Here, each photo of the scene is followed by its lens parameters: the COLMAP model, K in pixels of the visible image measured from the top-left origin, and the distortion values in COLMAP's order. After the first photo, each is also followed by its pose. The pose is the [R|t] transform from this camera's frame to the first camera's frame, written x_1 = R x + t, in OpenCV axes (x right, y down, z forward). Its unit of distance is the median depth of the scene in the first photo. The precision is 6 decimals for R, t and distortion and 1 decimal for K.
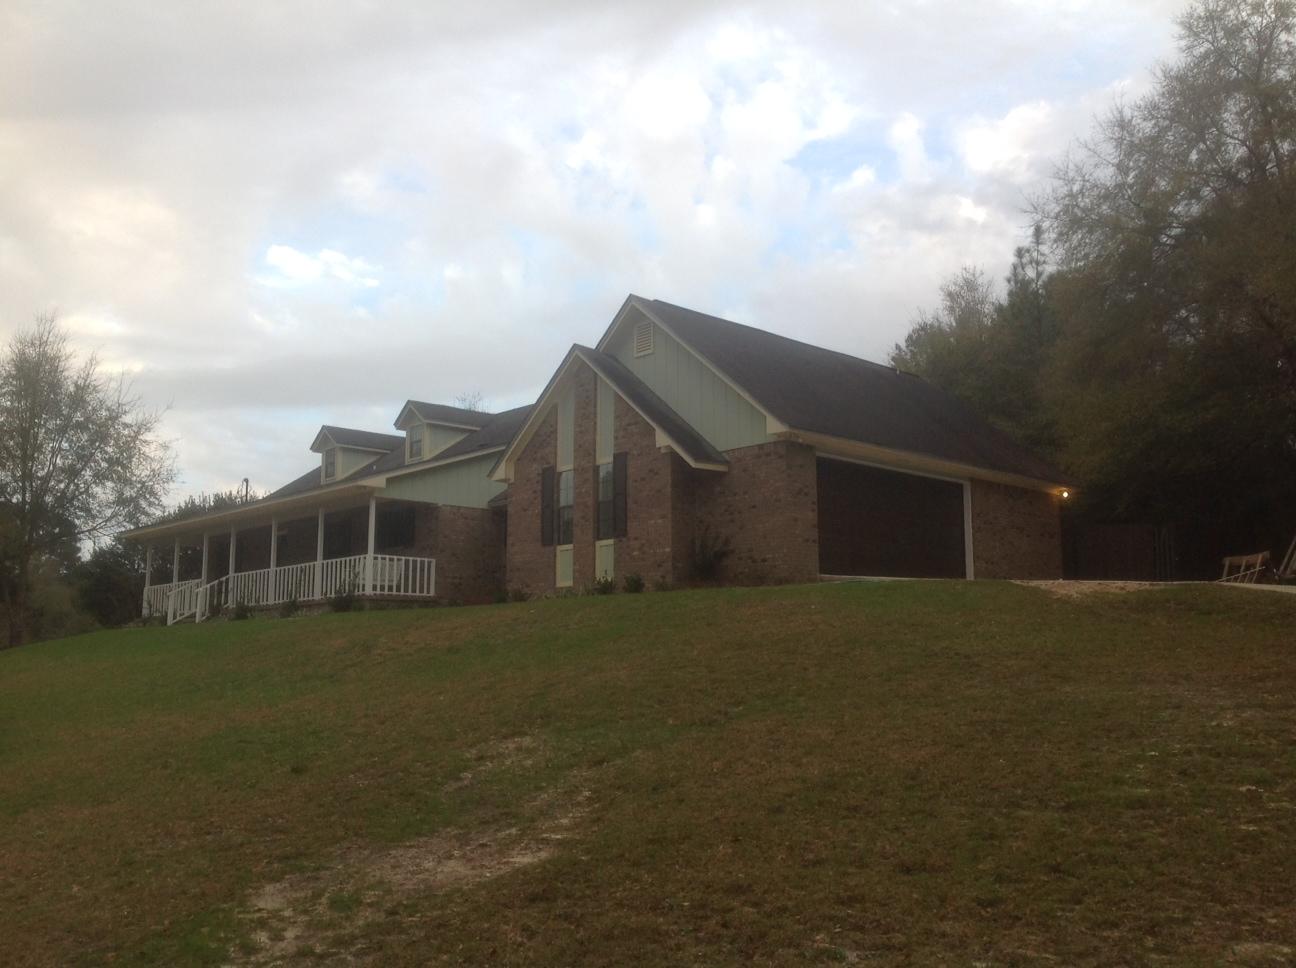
lens RADIAL K [[1222.3, 0, 649.7], [0, 1222.3, 483.9], [0, 0, 1]] dist [0.039649, 0.000000]
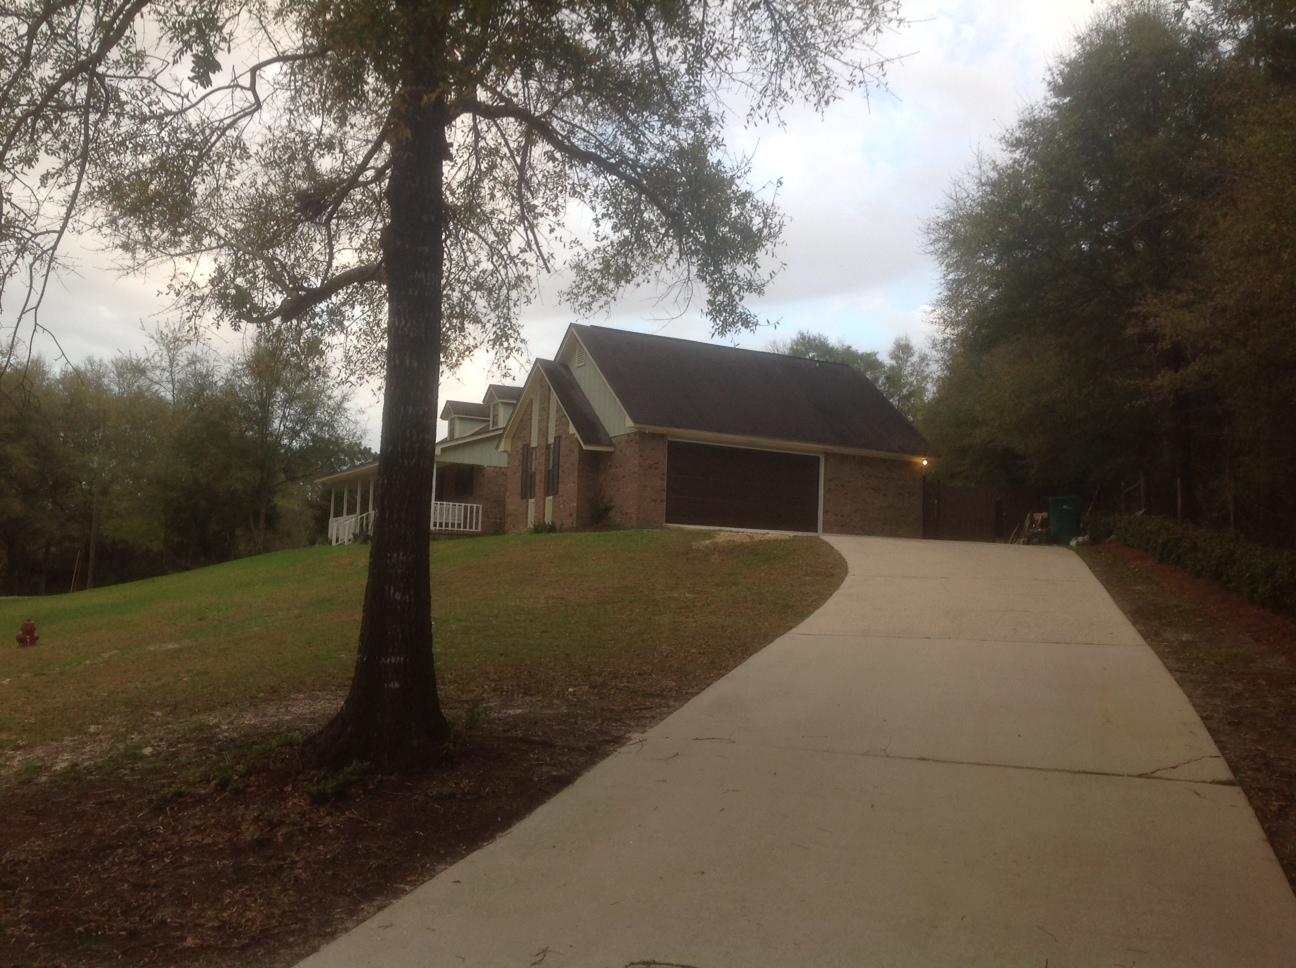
lens RADIAL K [[1222.3, 0, 645.3], [0, 1222.3, 483.9], [0, 0, 1]] dist [0.039649, 0.000000]
pose [[0.968250, 0.009302, -0.249812, 0.432466], [0.005115, 0.998361, 0.056998, -0.050480], [0.249933, -0.056466, 0.966615, -0.367241]]
